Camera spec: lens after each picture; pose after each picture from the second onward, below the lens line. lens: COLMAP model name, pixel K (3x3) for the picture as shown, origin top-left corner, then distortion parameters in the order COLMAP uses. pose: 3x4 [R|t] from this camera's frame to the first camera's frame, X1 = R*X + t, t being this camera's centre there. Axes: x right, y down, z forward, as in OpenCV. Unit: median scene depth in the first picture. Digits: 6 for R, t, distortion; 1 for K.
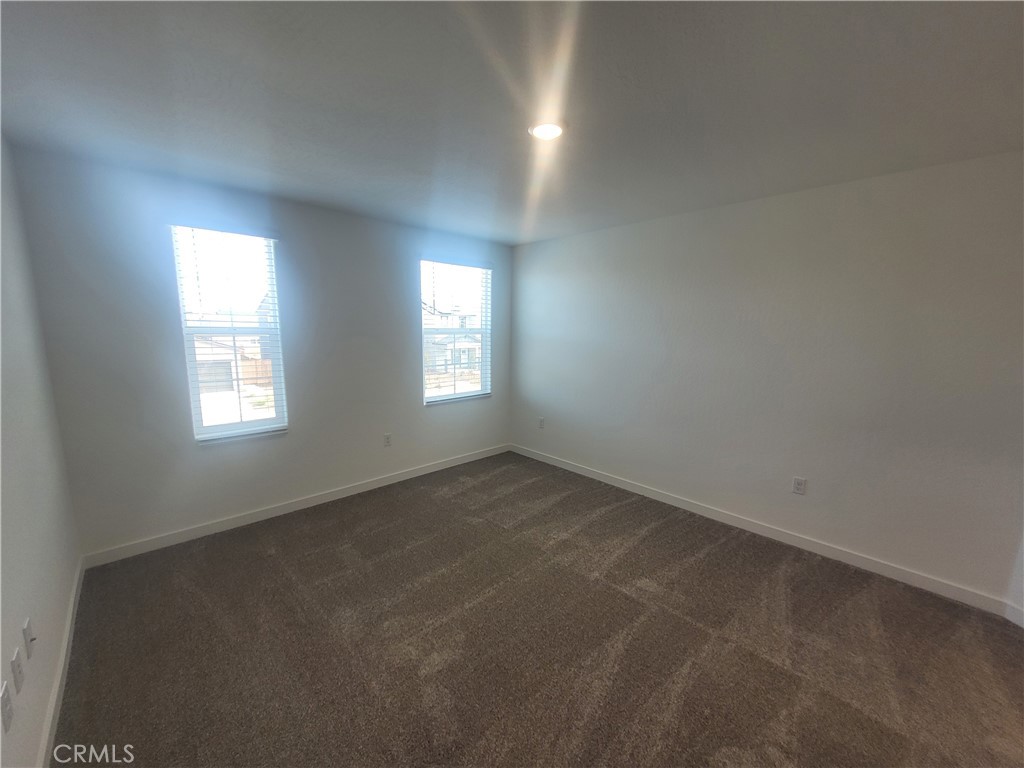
lens RADIAL K [[402.0, 0, 510.0], [0, 402.0, 385.2], [0, 0, 1]] dist [-0.000606, -0.000048]
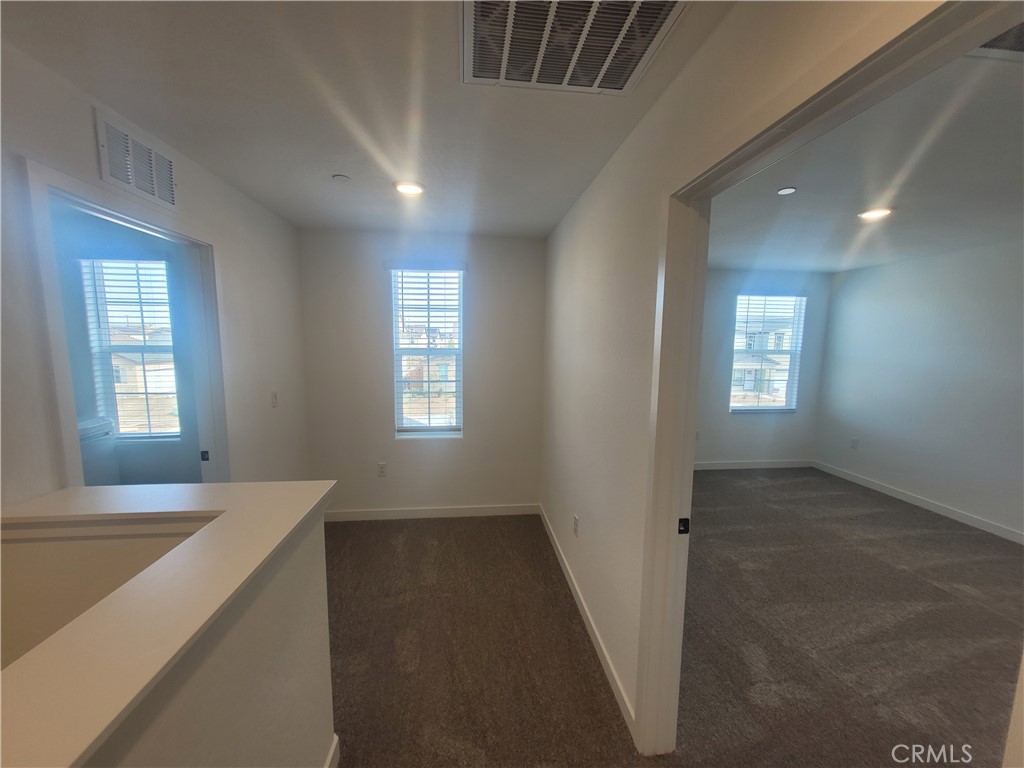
lens RADIAL K [[402.0, 0, 508.5], [0, 402.0, 388.5], [0, 0, 1]] dist [-0.000606, -0.000048]
pose [[0.796467, 0.069589, -0.600664, -0.023164], [-0.089785, 0.995954, -0.003668, 0.050603], [0.597979, 0.056852, 0.799493, -0.455657]]
